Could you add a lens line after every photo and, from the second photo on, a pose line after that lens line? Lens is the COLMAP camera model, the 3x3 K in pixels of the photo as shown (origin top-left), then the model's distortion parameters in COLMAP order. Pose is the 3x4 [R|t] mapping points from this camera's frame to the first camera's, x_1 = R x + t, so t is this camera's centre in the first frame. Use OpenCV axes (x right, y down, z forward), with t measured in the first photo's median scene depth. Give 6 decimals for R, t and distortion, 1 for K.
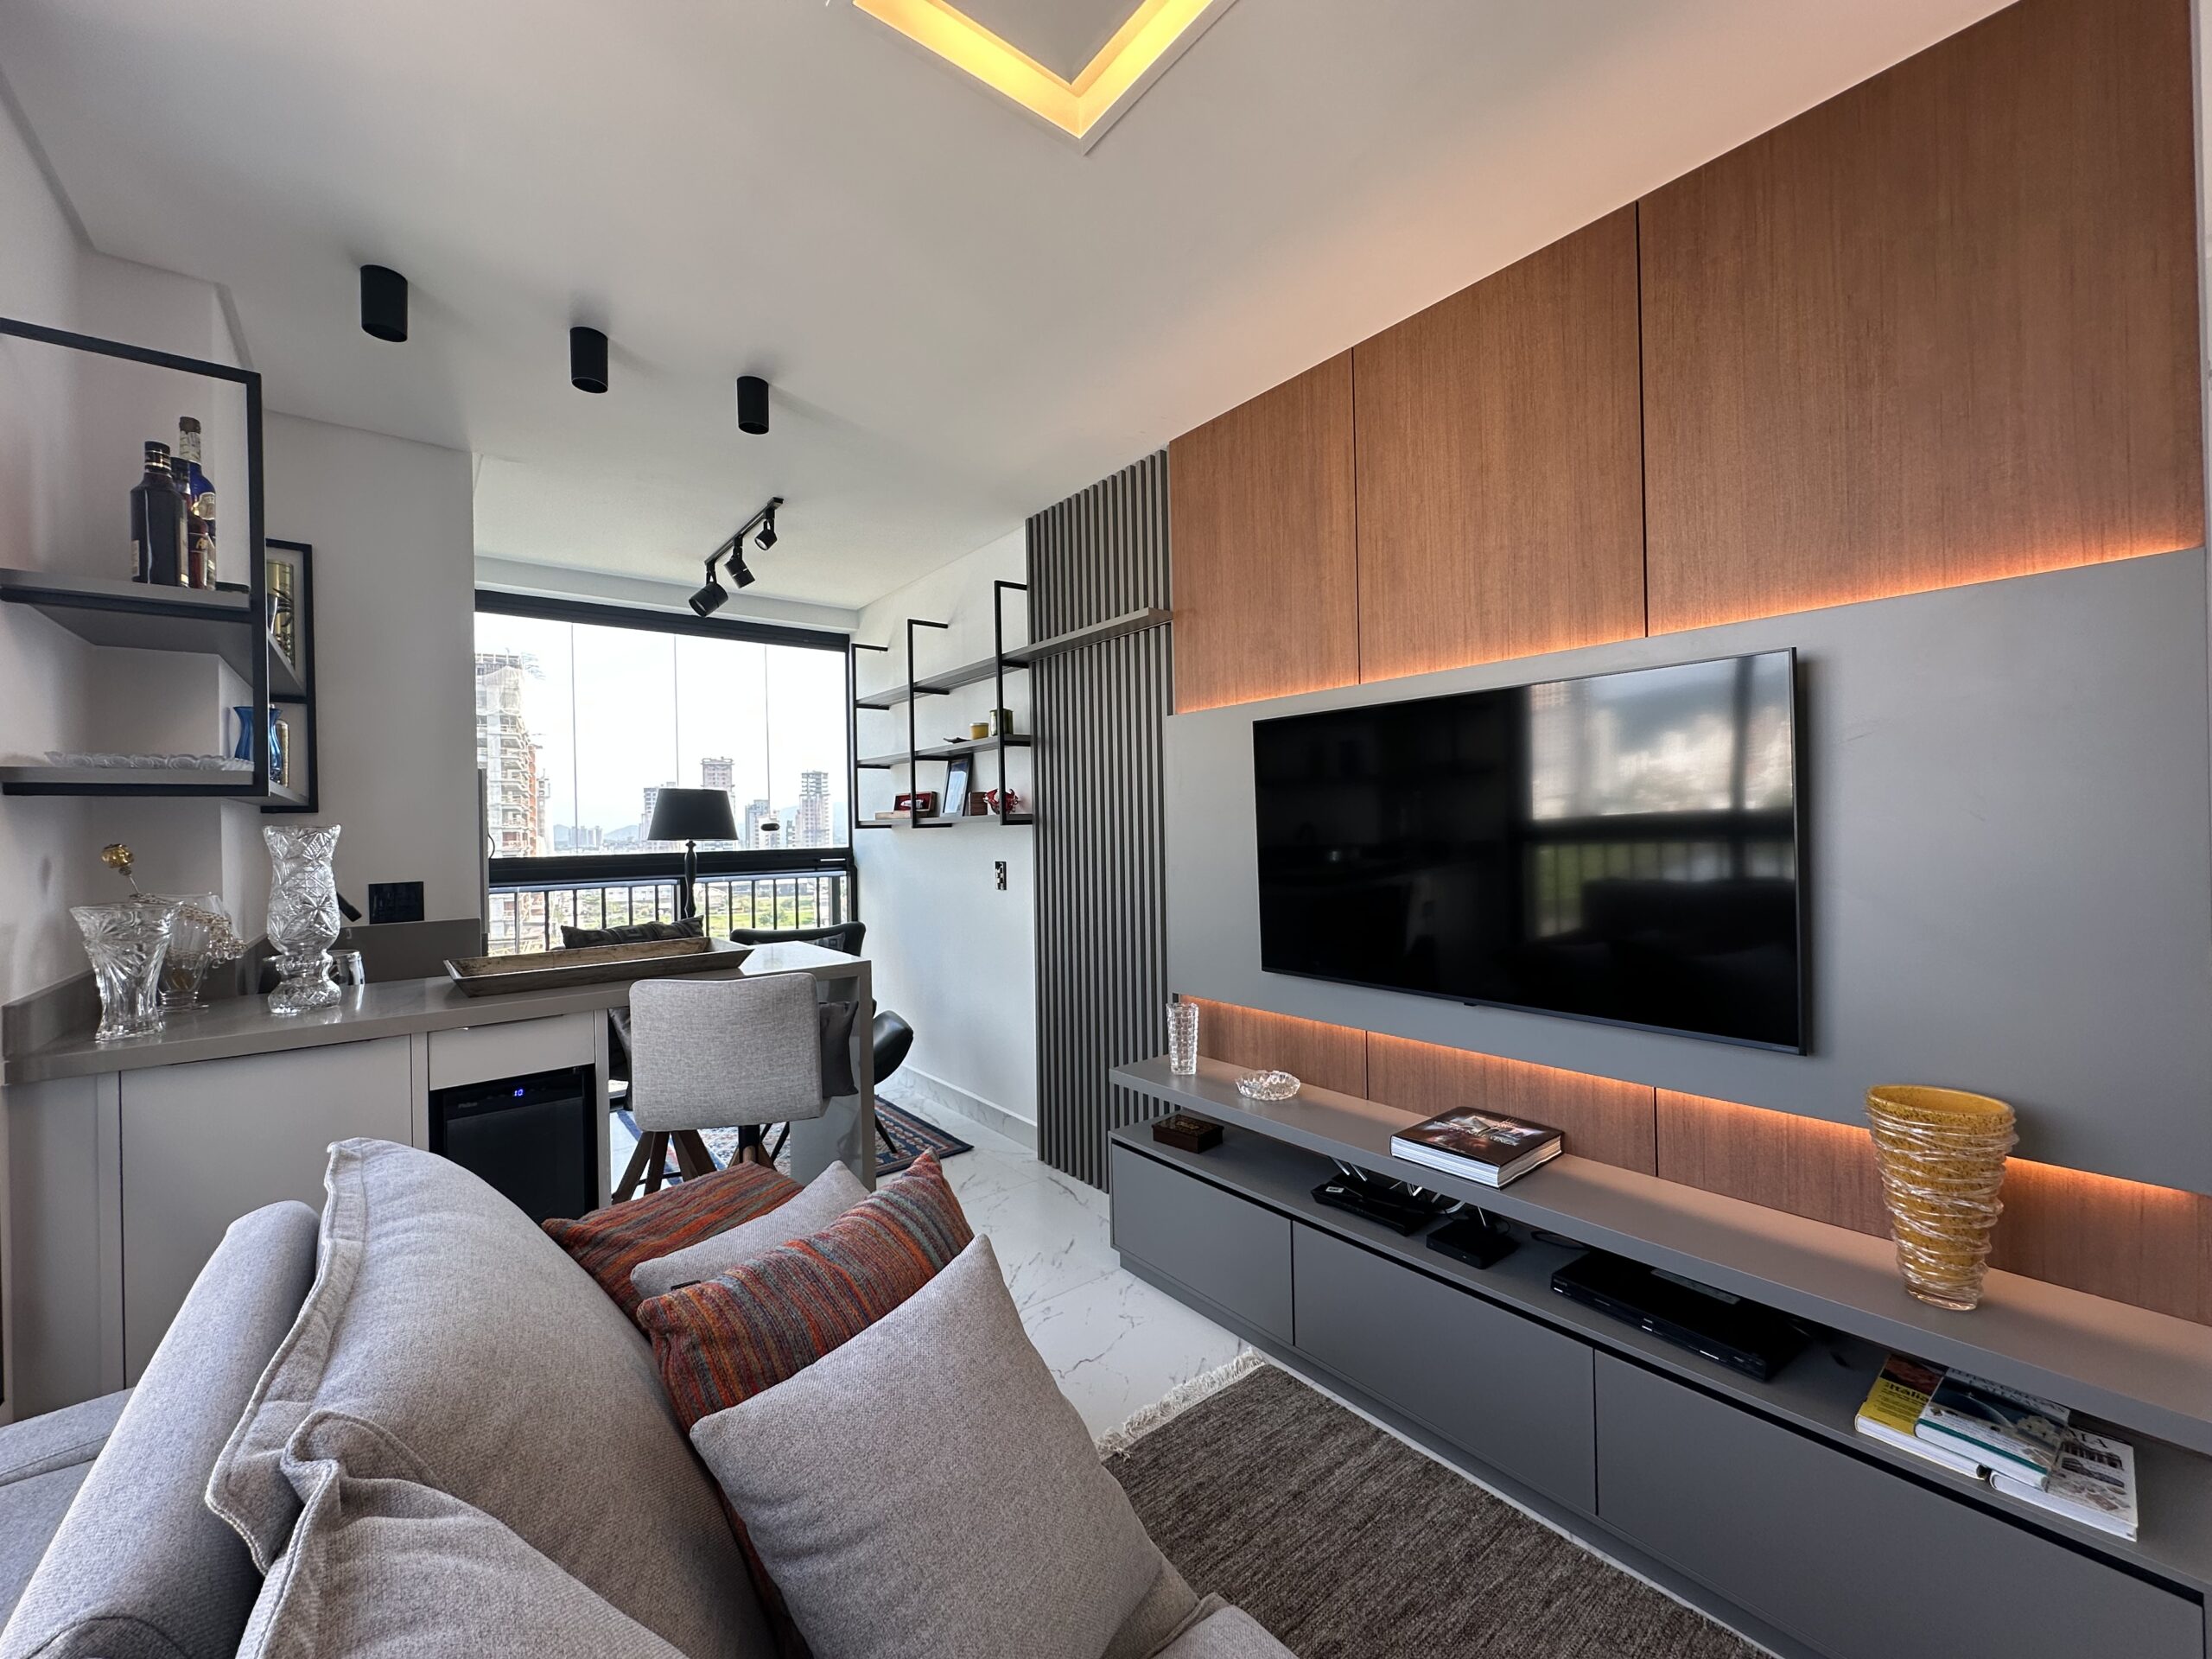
lens RADIAL K [[881.1, 0, 1106.0], [0, 881.1, 829.5], [0, 0, 1]] dist [-0.001144, 0.000337]
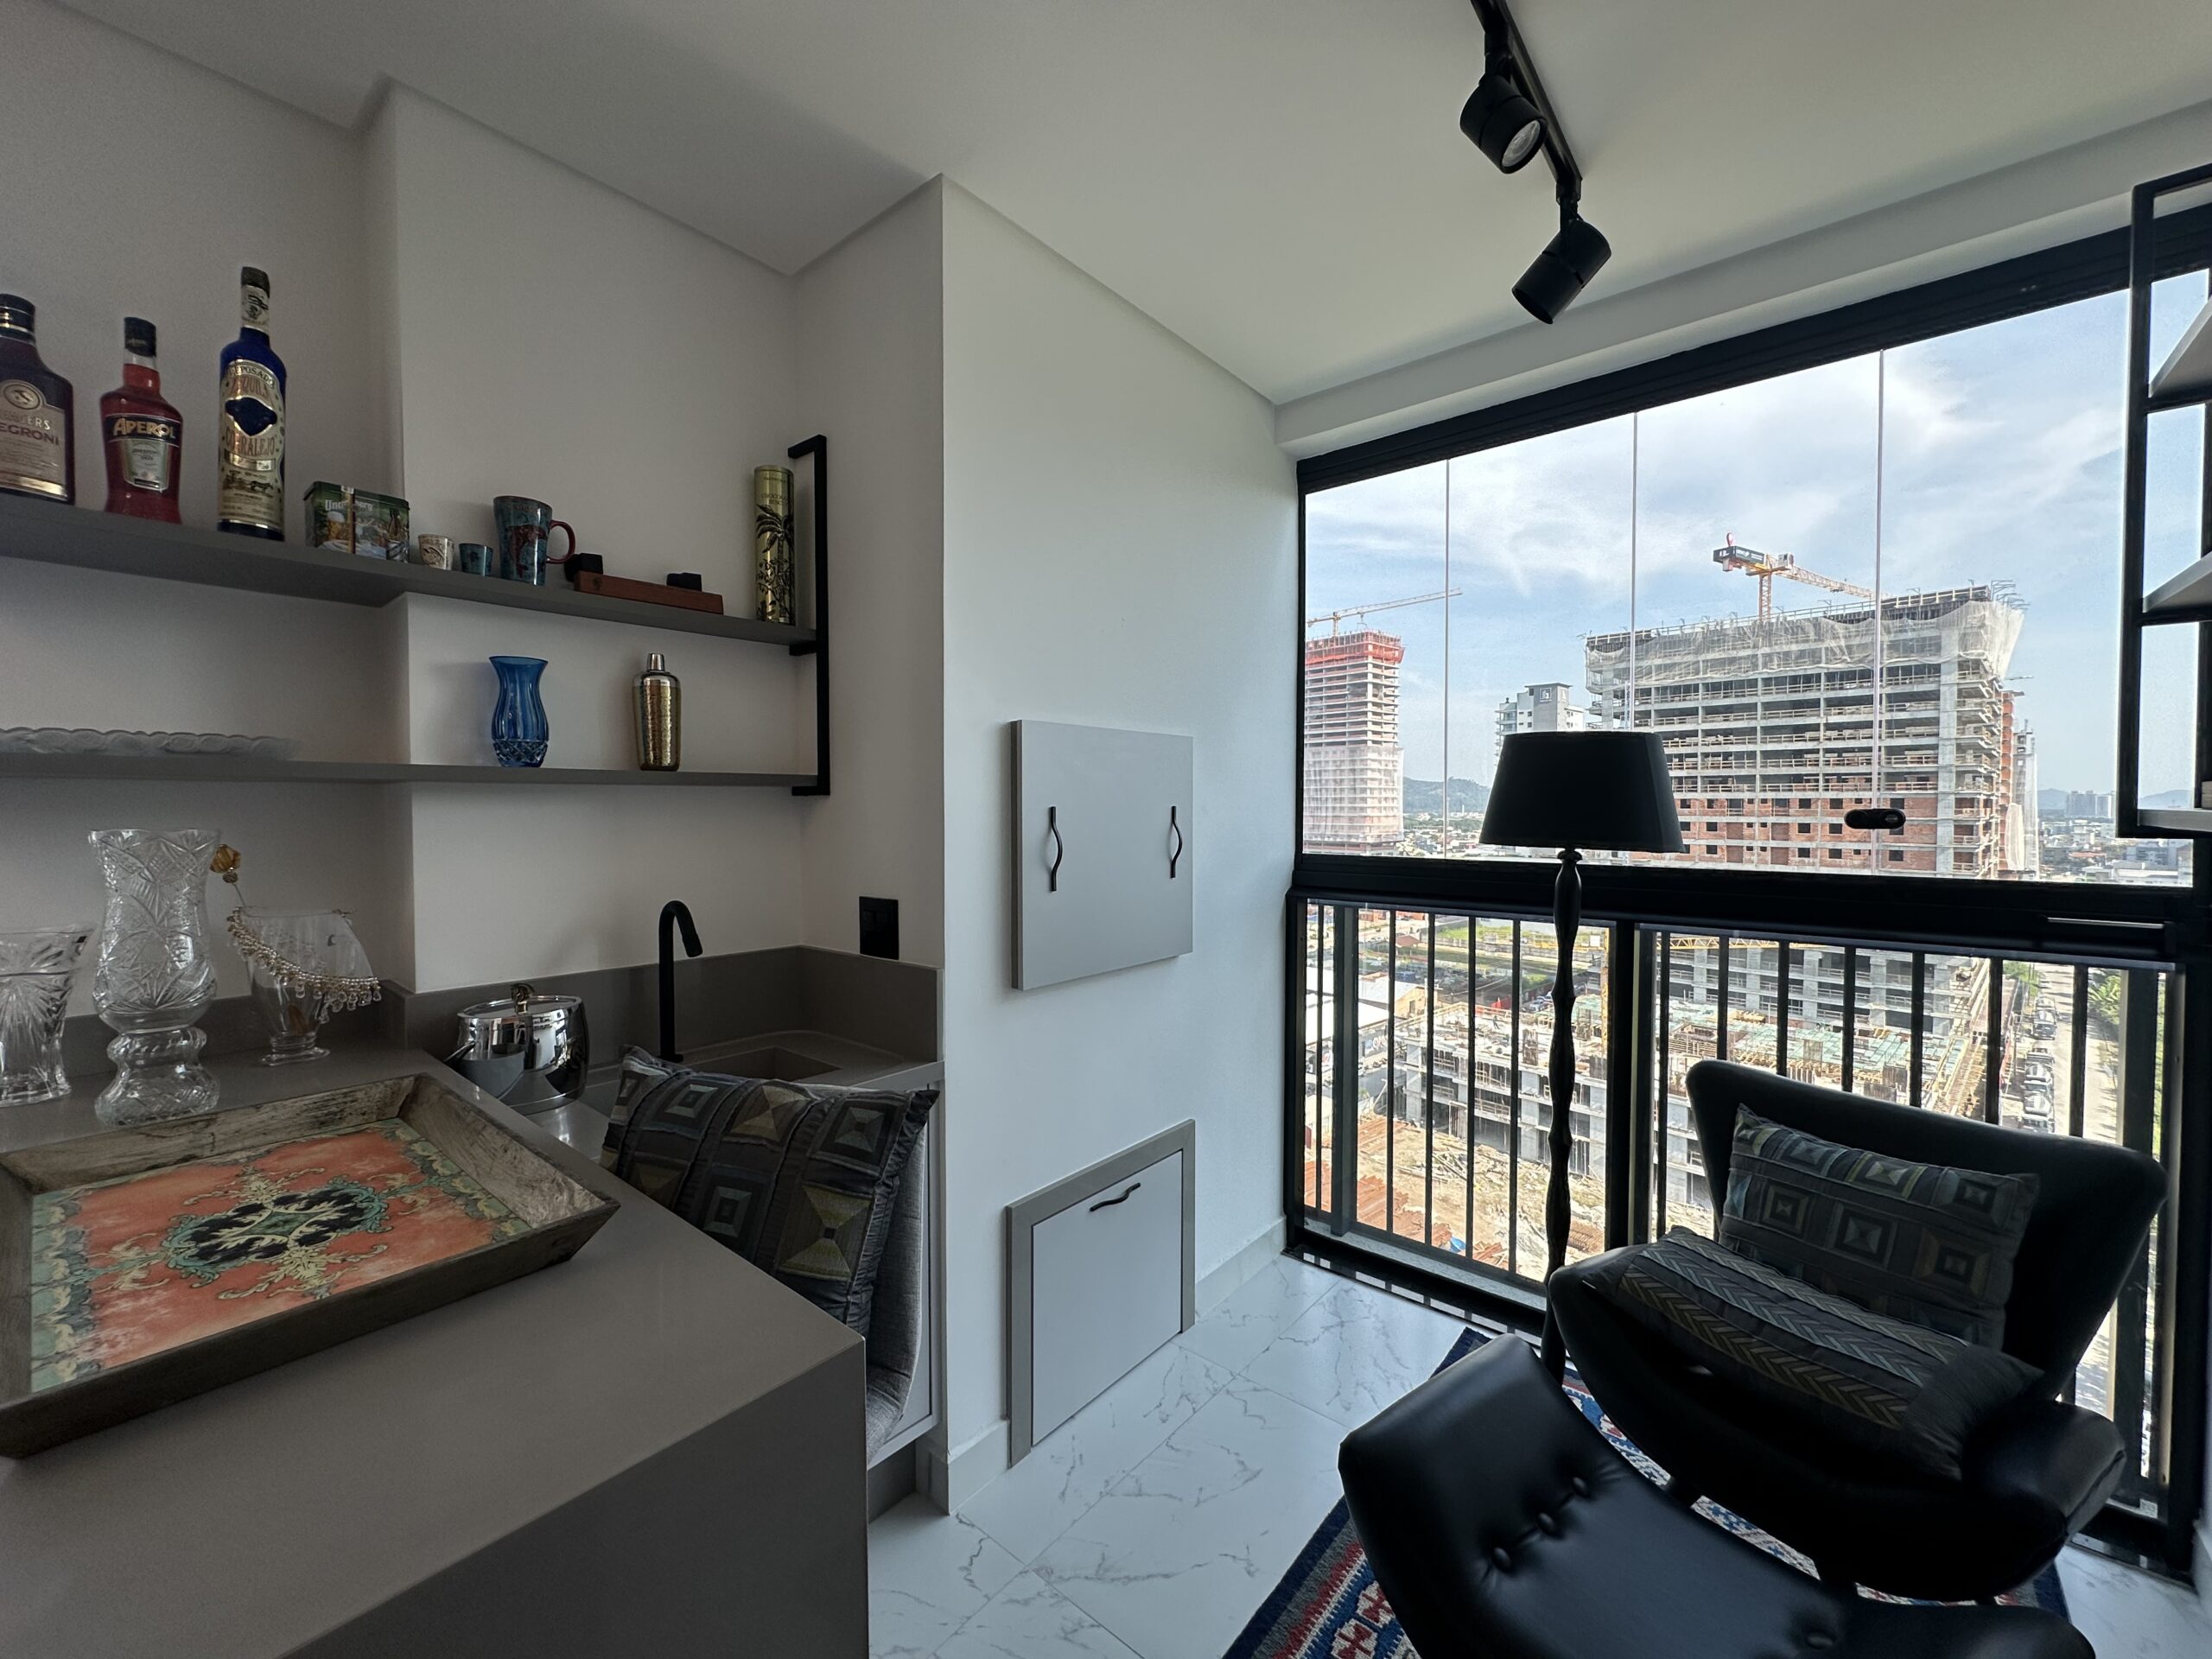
lens RADIAL K [[881.8, 0, 1099.2], [0, 881.8, 827.9], [0, 0, 1]] dist [-0.003846, -0.000299]
pose [[0.189165, 0.043834, -0.980966, -0.127392], [-0.005562, 0.999035, 0.043568, -0.029426], [0.981929, -0.002786, 0.189227, 1.238943]]
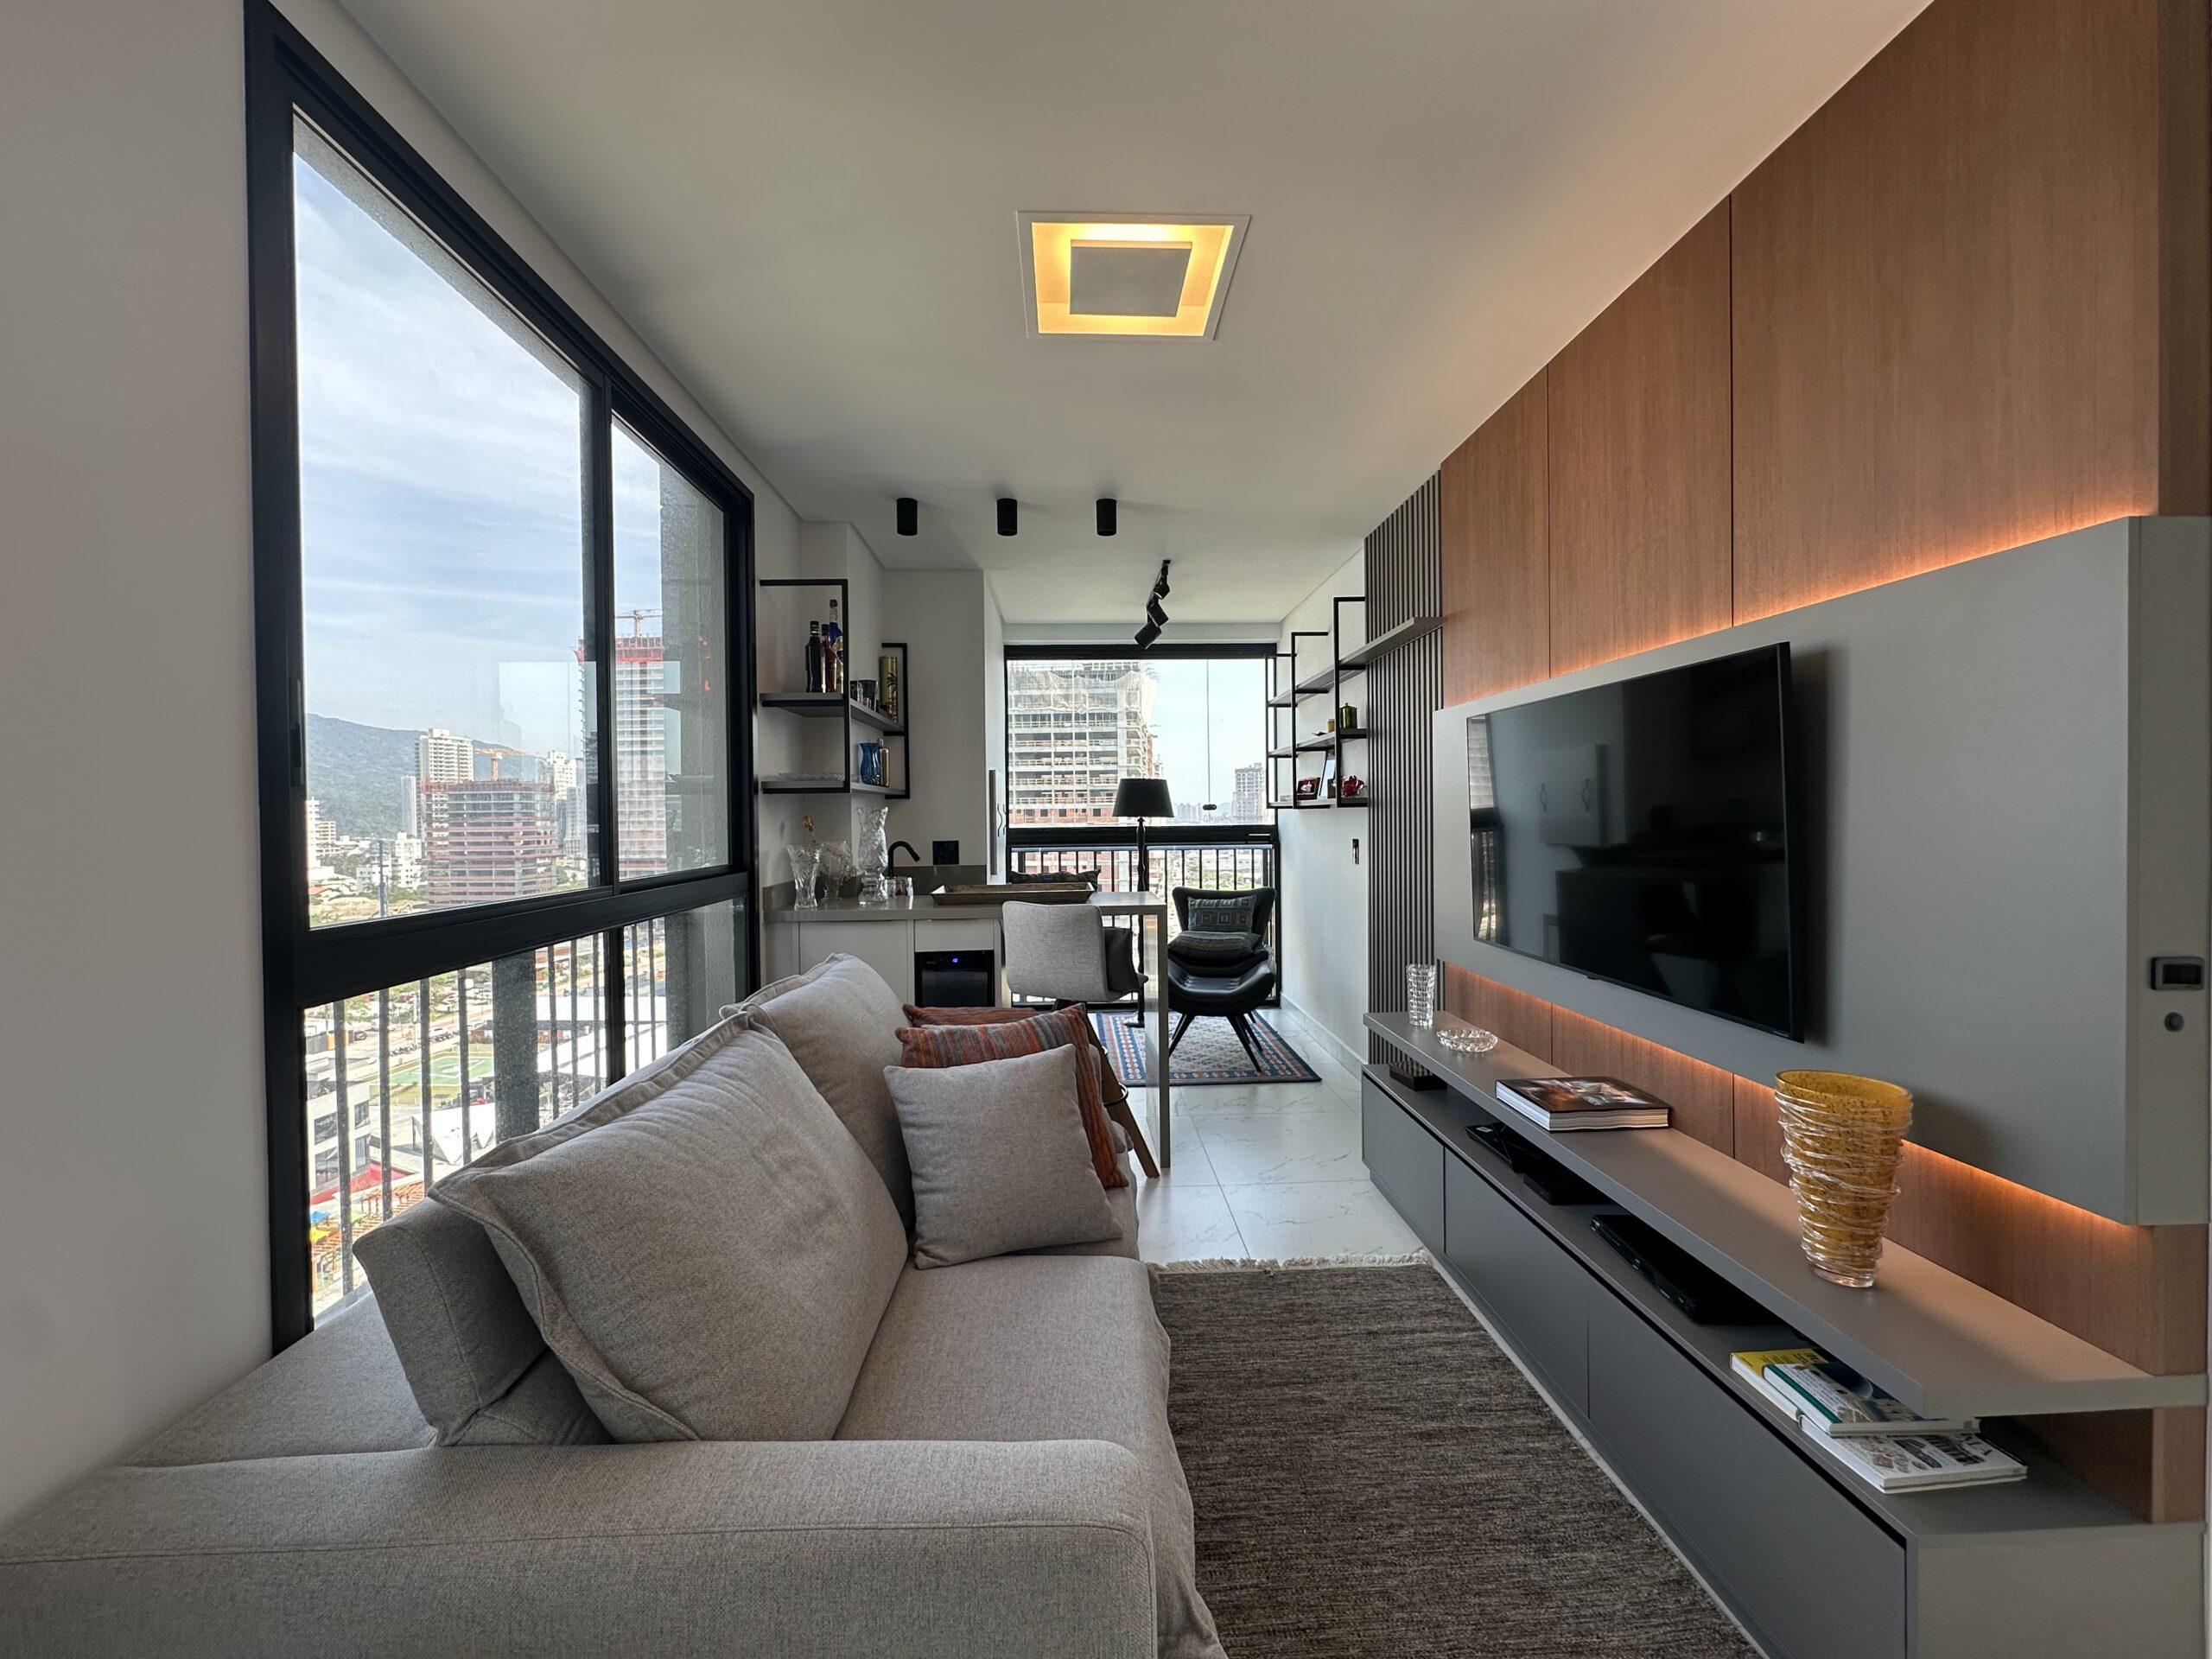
lens RADIAL K [[881.1, 0, 1106.0], [0, 881.1, 829.5], [0, 0, 1]] dist [-0.001144, 0.000337]
pose [[0.808881, 0.019876, -0.587637, 0.492770], [-0.005036, 0.999626, 0.026880, -0.008361], [0.587951, -0.018783, 0.808678, -0.194403]]
